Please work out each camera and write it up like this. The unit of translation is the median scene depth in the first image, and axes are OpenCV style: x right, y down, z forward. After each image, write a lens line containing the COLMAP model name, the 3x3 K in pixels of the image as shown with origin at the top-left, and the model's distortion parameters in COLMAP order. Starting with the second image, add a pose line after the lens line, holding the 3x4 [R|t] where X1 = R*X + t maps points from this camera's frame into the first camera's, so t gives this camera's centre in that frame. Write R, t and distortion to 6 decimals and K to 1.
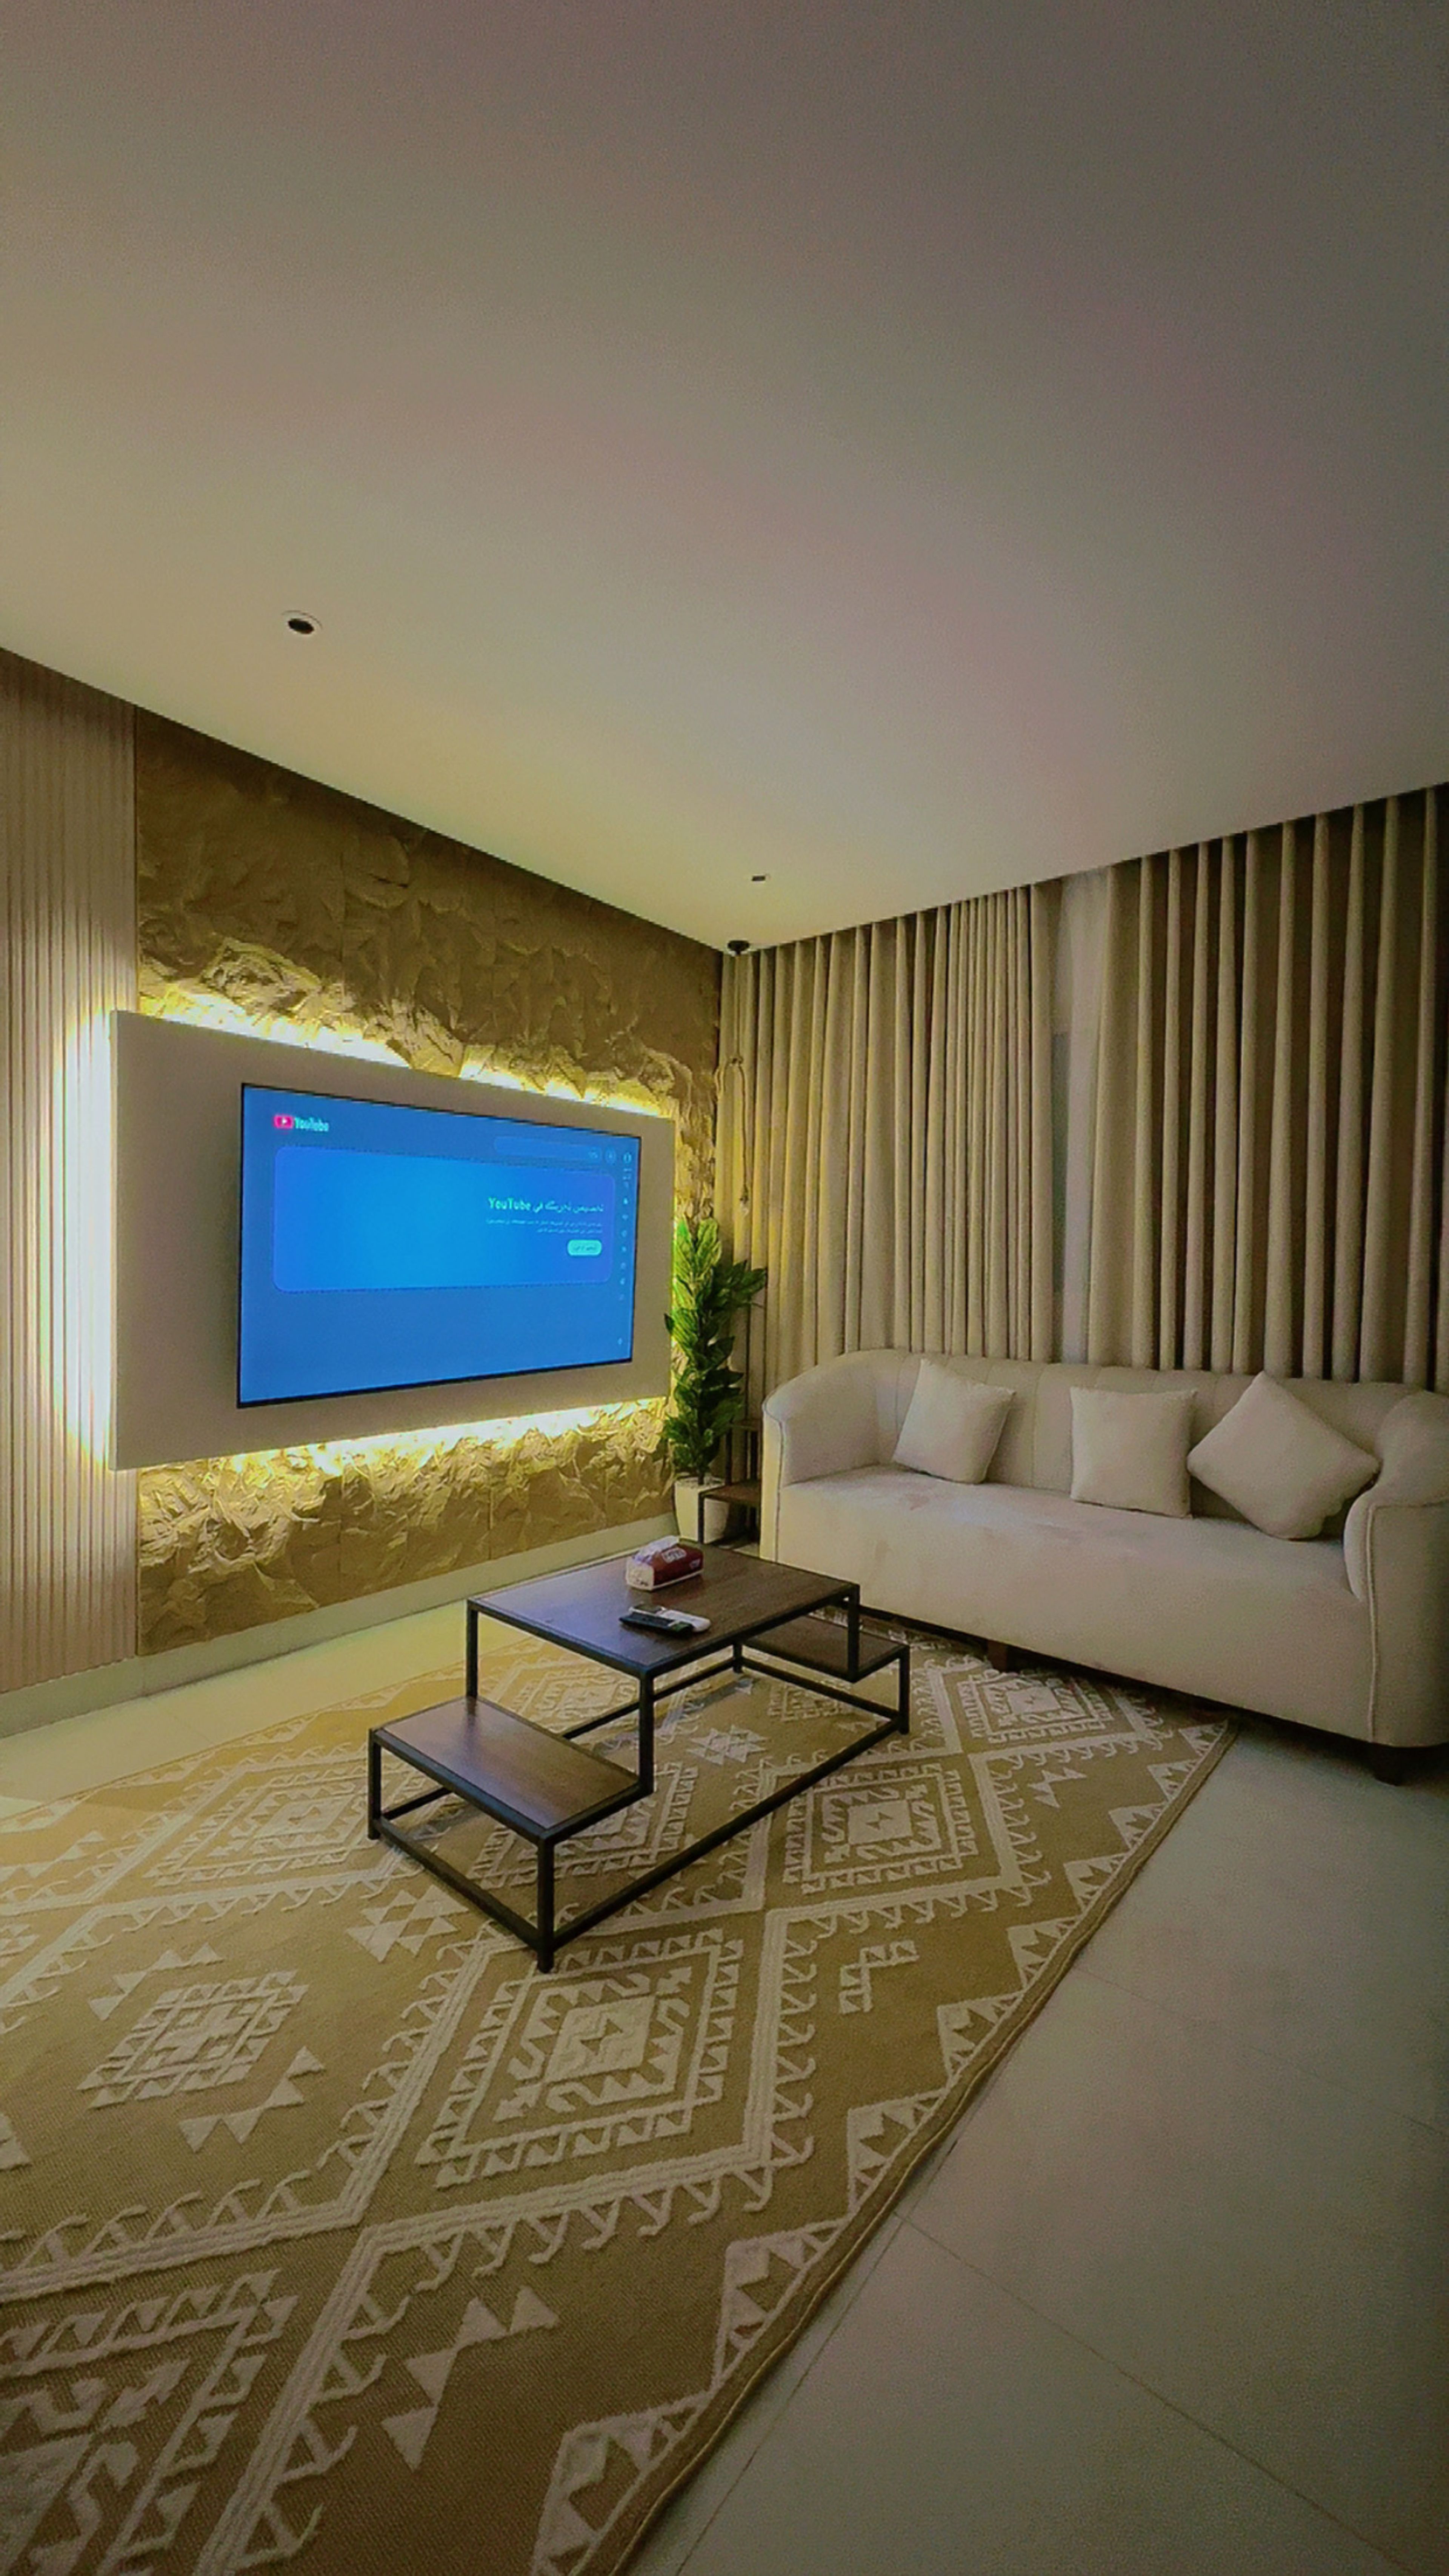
lens RADIAL K [[982.4, 0, 725.0], [0, 982.4, 1287.6], [0, 0, 1]] dist [-0.000990, 0.000847]
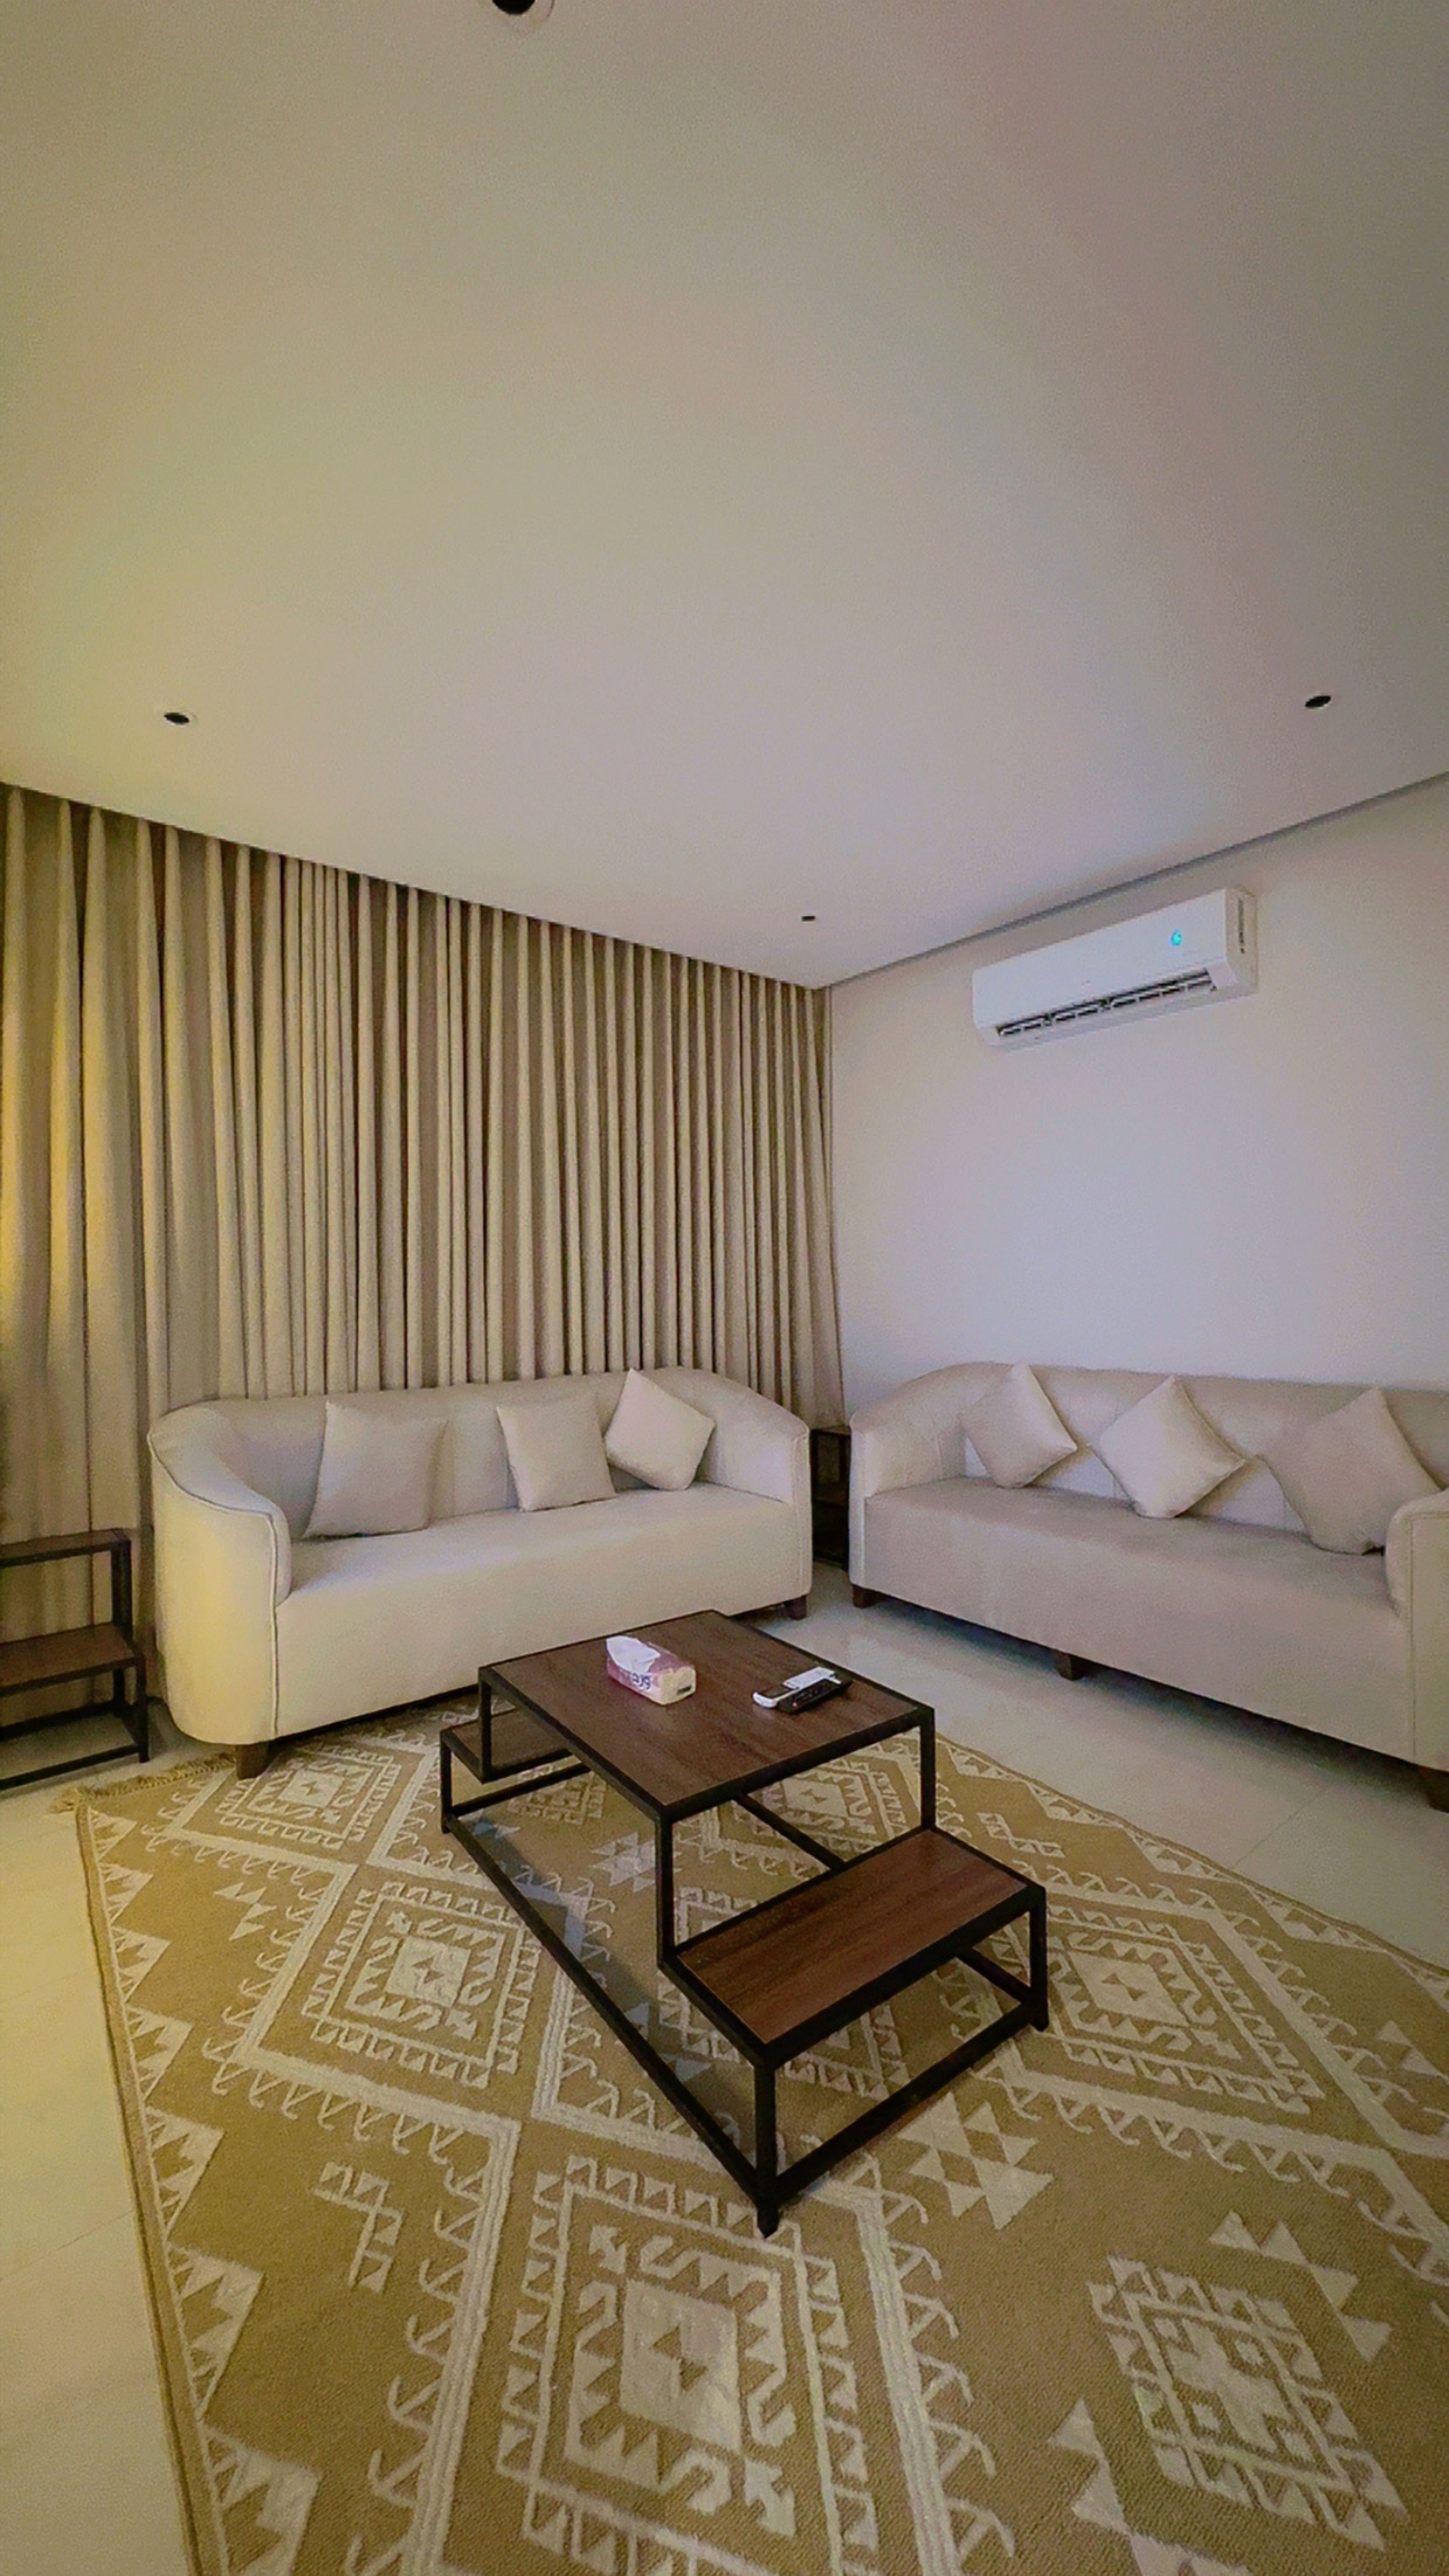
lens RADIAL K [[982.4, 0, 726.3], [0, 982.4, 1283.9], [0, 0, 1]] dist [-0.000990, 0.000847]
pose [[0.205285, -0.013882, 0.978604, -0.859334], [0.028312, 0.999565, 0.008240, -0.039941], [-0.978293, 0.026015, 0.205589, 0.787194]]
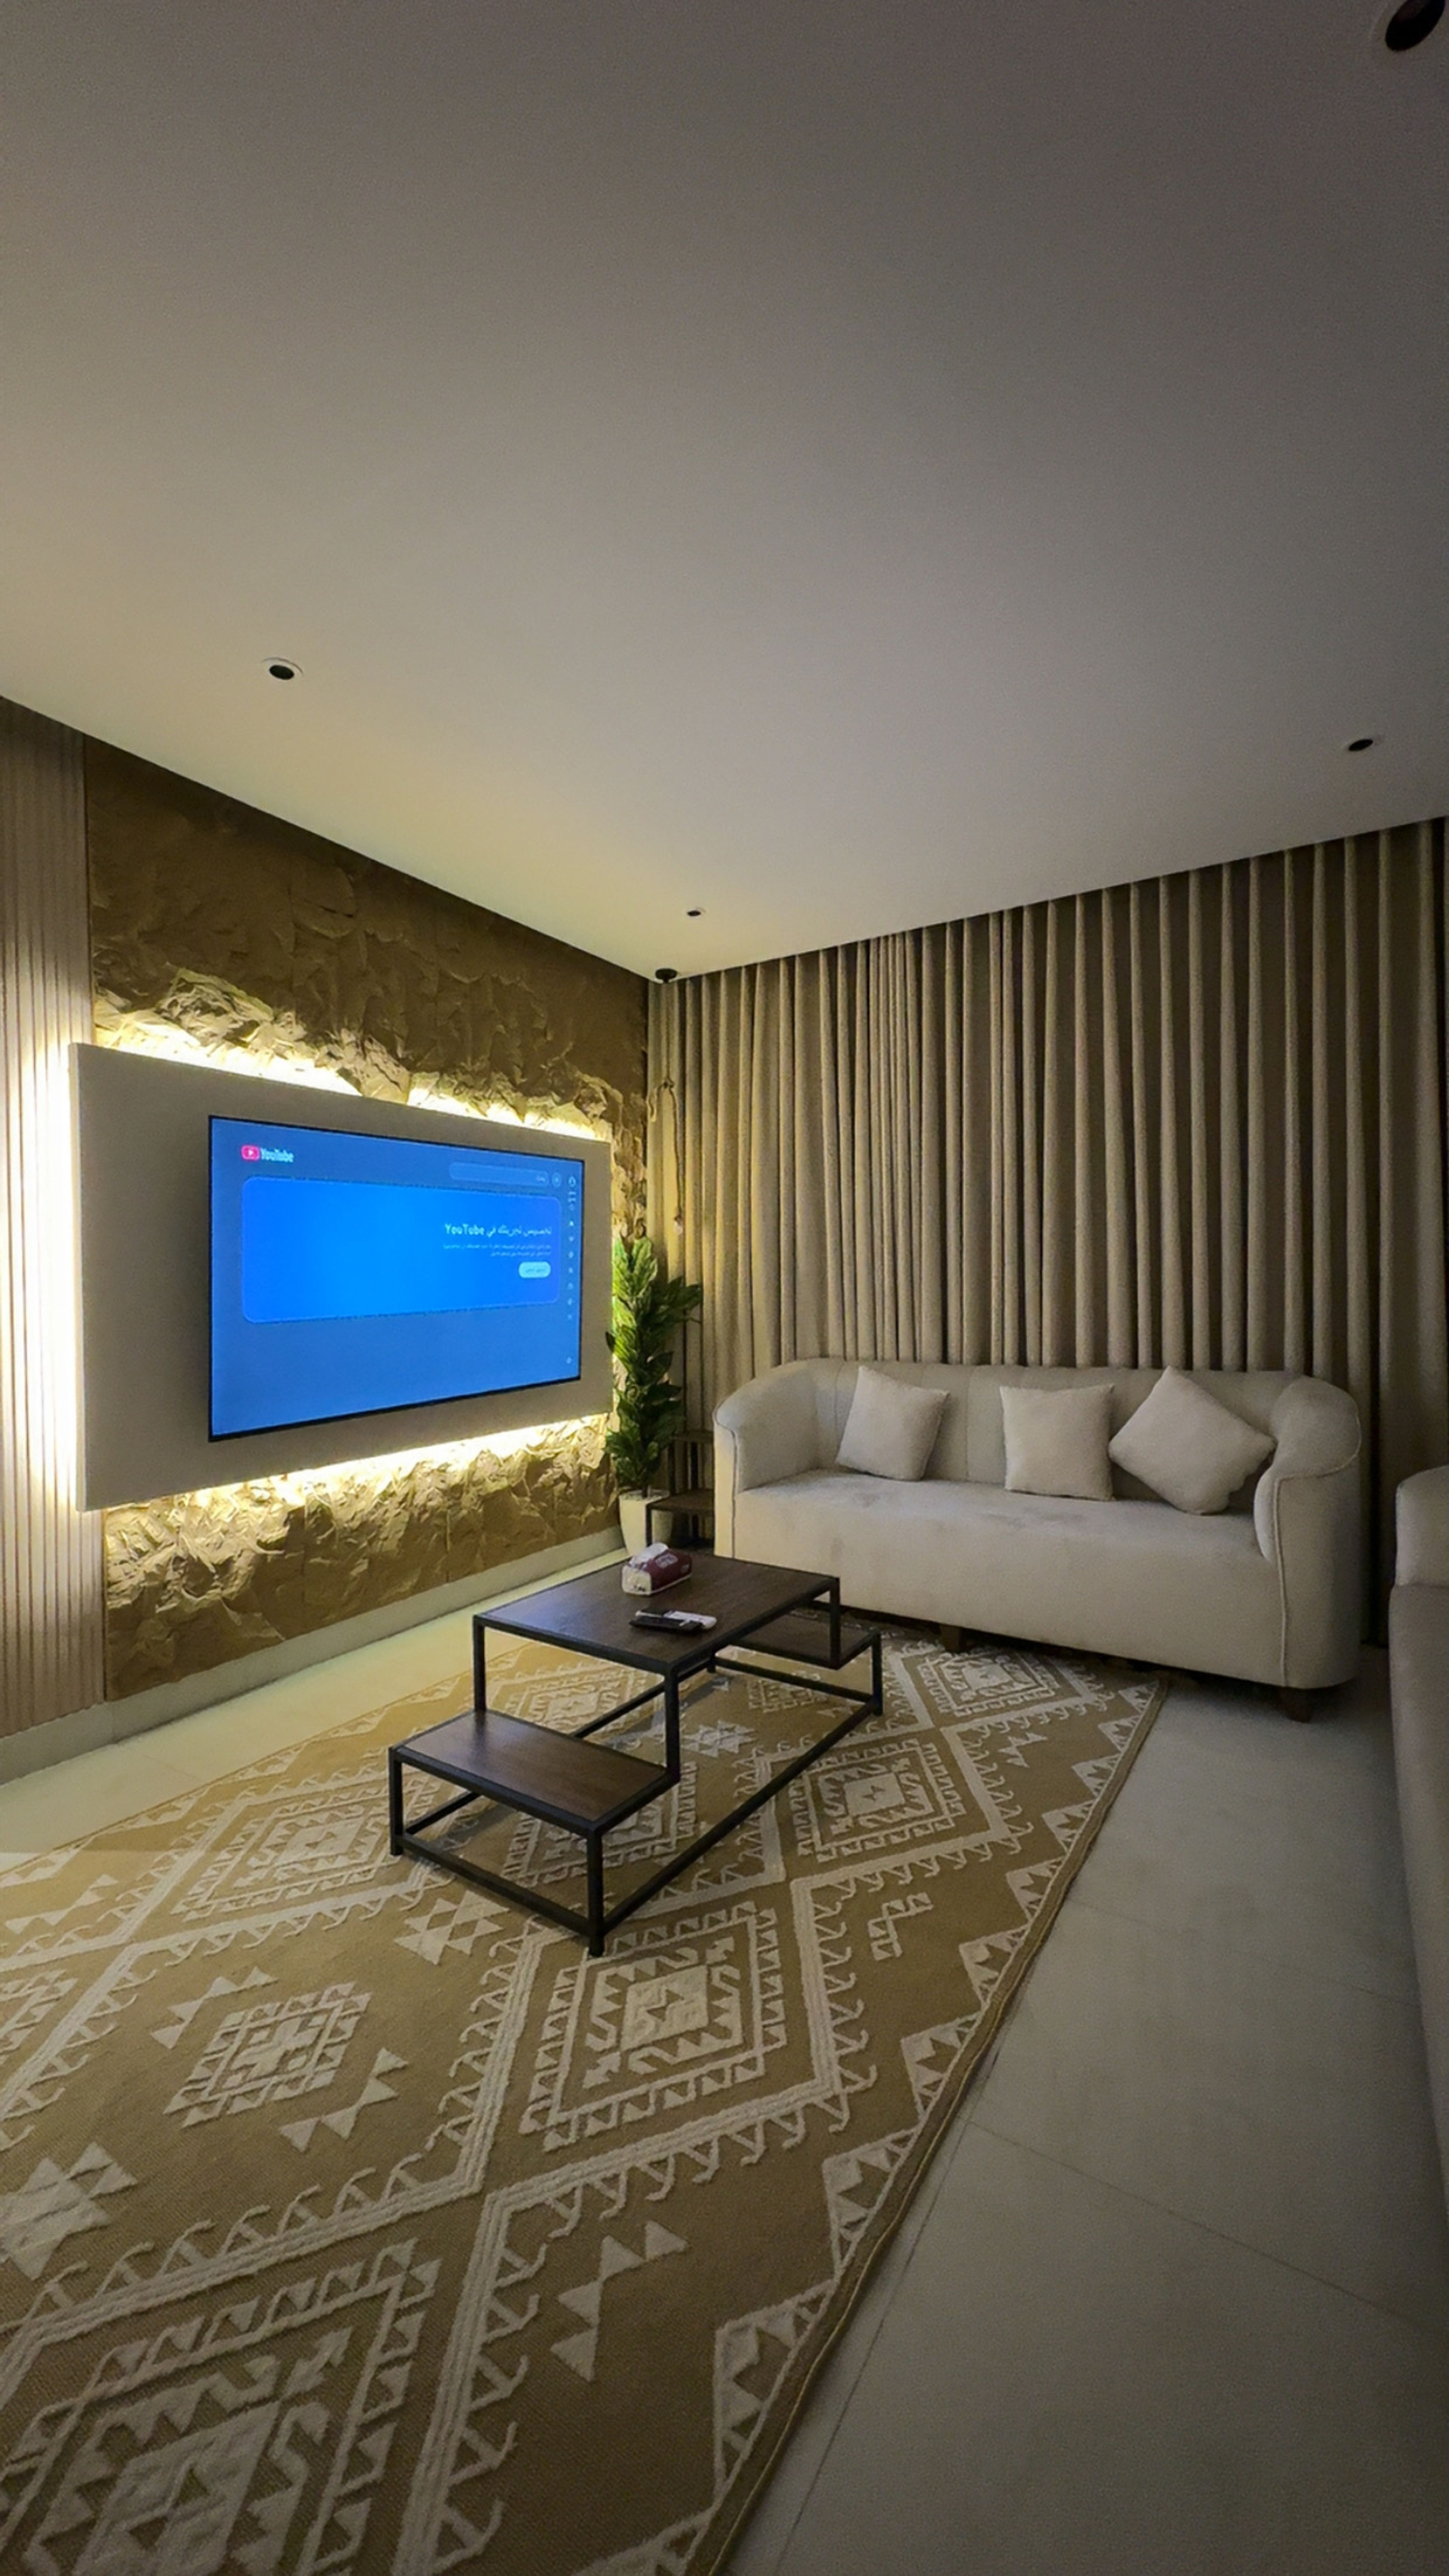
lens RADIAL K [[982.4, 0, 727.6], [0, 982.4, 1285.9], [0, 0, 1]] dist [-0.000990, 0.000847]
pose [[0.991892, -0.028199, 0.123915, -0.111754], [0.030007, 0.999468, -0.012741, -0.007529], [-0.123490, 0.016356, 0.992211, -0.060610]]
